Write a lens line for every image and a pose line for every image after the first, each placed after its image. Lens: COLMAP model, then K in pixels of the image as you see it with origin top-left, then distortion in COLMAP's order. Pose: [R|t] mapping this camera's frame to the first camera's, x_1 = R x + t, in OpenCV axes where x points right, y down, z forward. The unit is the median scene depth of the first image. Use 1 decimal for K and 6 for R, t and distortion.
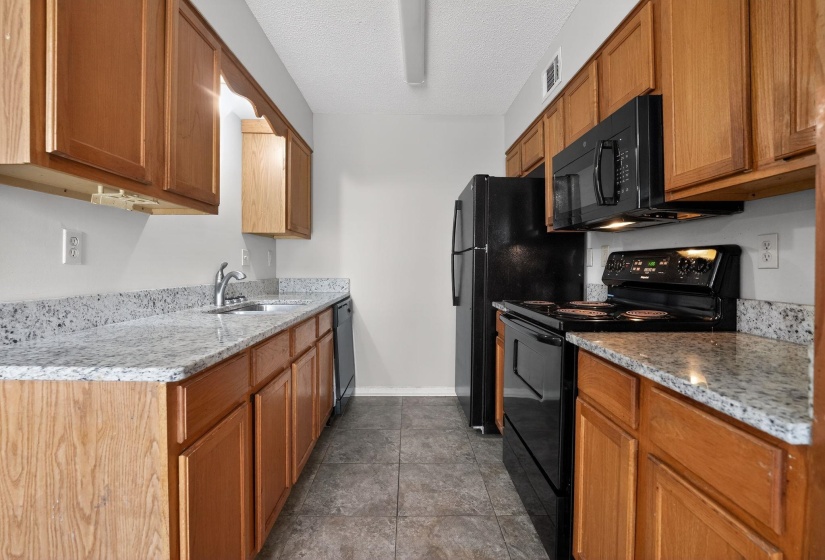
lens RADIAL K [[371.4, 0, 410.4], [0, 371.4, 270.0], [0, 0, 1]] dist [-0.022498, 0.002375]
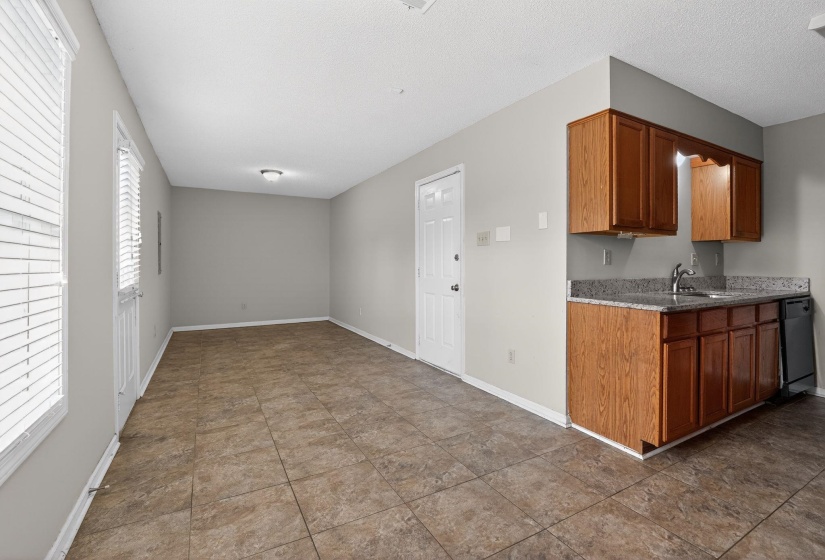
lens RADIAL K [[371.4, 0, 409.2], [0, 371.4, 262.1], [0, 0, 1]] dist [-0.022498, 0.002375]
pose [[0.473743, -0.002577, -0.880659, 0.353784], [-0.011640, 0.999890, -0.009187, 0.001587], [0.880586, 0.014603, 0.473661, -0.816052]]
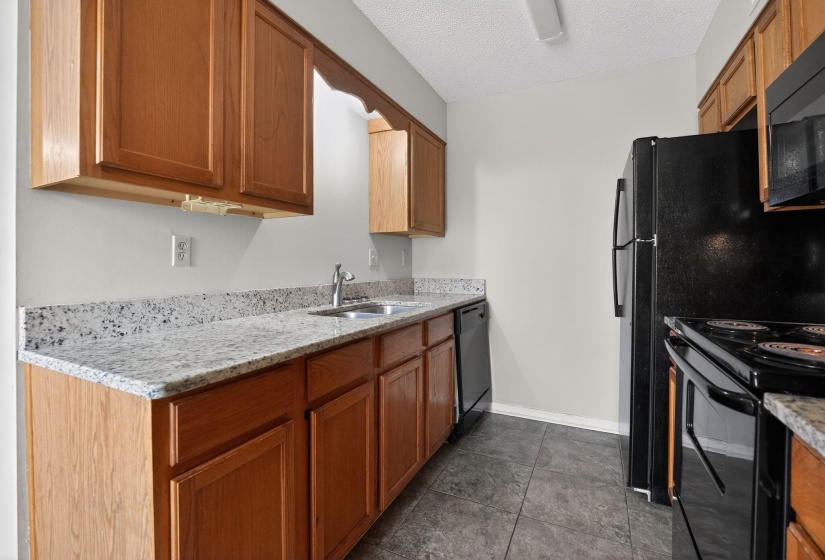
lens RADIAL K [[371.4, 0, 410.4], [0, 371.4, 264.4], [0, 0, 1]] dist [-0.022498, 0.002375]
pose [[0.890719, -0.005027, -0.454526, 0.149545], [0.000432, 0.999948, -0.010212, -0.007616], [0.454553, 0.008900, 0.890675, 0.224086]]
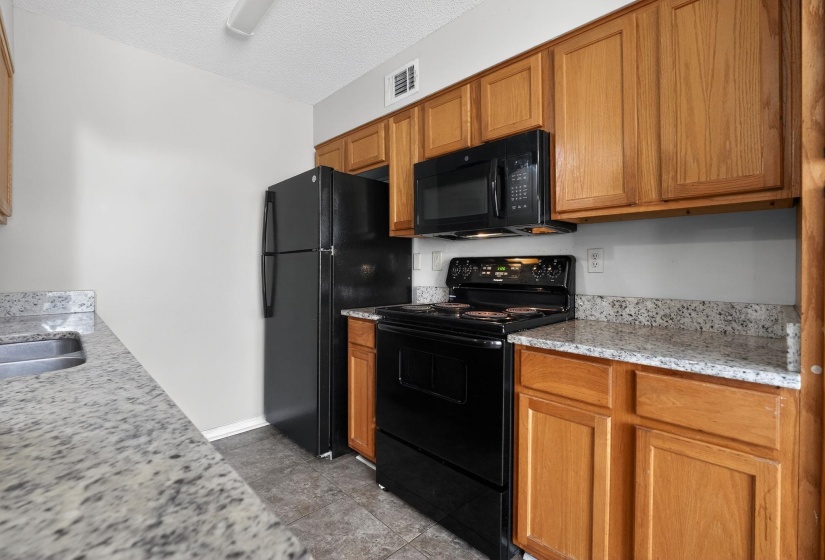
lens RADIAL K [[371.4, 0, 412.2], [0, 371.4, 268.6], [0, 0, 1]] dist [-0.022498, 0.002375]
pose [[0.724232, -0.003186, 0.689549, -0.374773], [0.007316, 0.999969, -0.003063, -0.014842], [-0.689518, 0.007263, 0.724232, 0.307847]]
